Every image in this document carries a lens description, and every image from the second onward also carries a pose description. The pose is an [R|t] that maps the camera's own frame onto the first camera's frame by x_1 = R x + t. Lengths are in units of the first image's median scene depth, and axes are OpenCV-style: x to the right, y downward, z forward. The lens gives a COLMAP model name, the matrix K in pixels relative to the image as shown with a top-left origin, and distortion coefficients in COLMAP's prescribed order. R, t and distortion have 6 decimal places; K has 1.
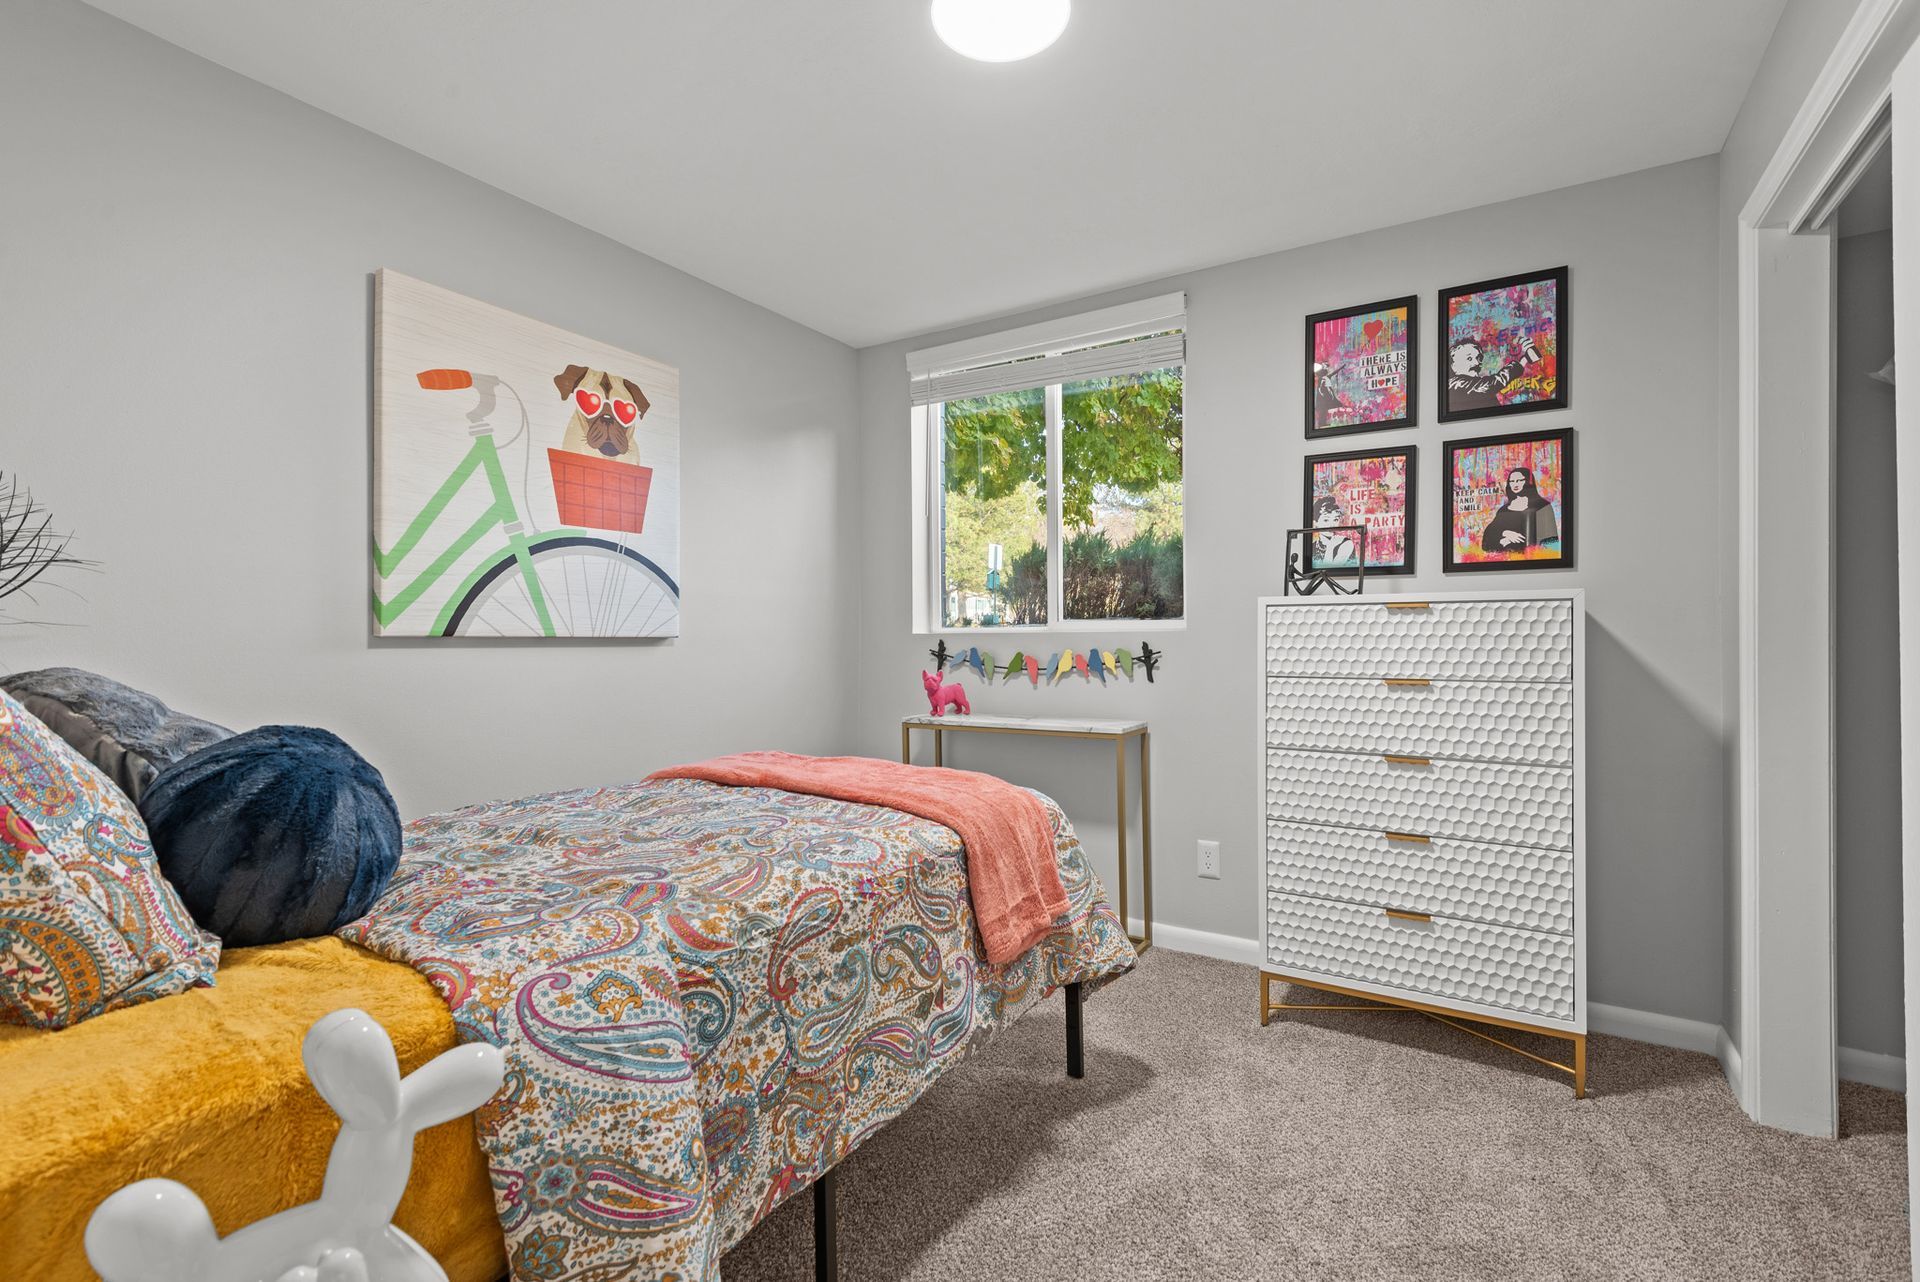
lens RADIAL K [[865.8, 0, 960.0], [0, 865.8, 641.0], [0, 0, 1]] dist [0.061208, -0.027192]
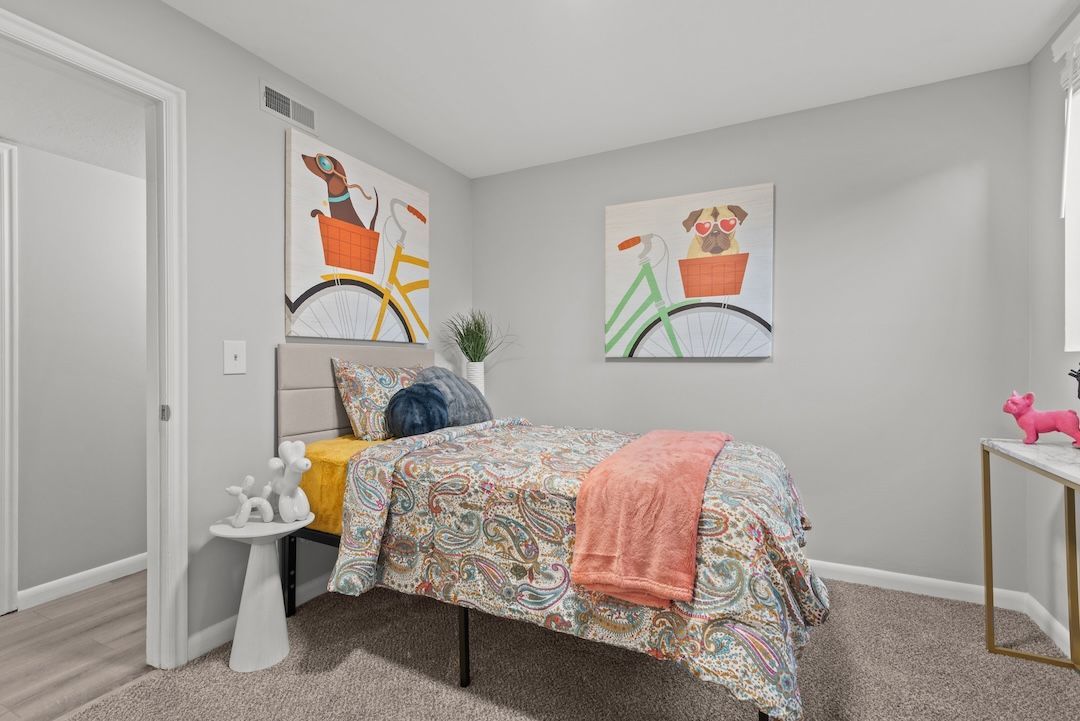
lens RADIAL K [[487.0, 0, 540.0], [0, 487.0, 360.5], [0, 0, 1]] dist [0.061208, -0.027192]
pose [[0.096897, 0.004818, -0.995283, 0.873041], [-0.000538, 0.999988, 0.004789, -0.004153], [0.995294, 0.000071, 0.096898, 0.888598]]
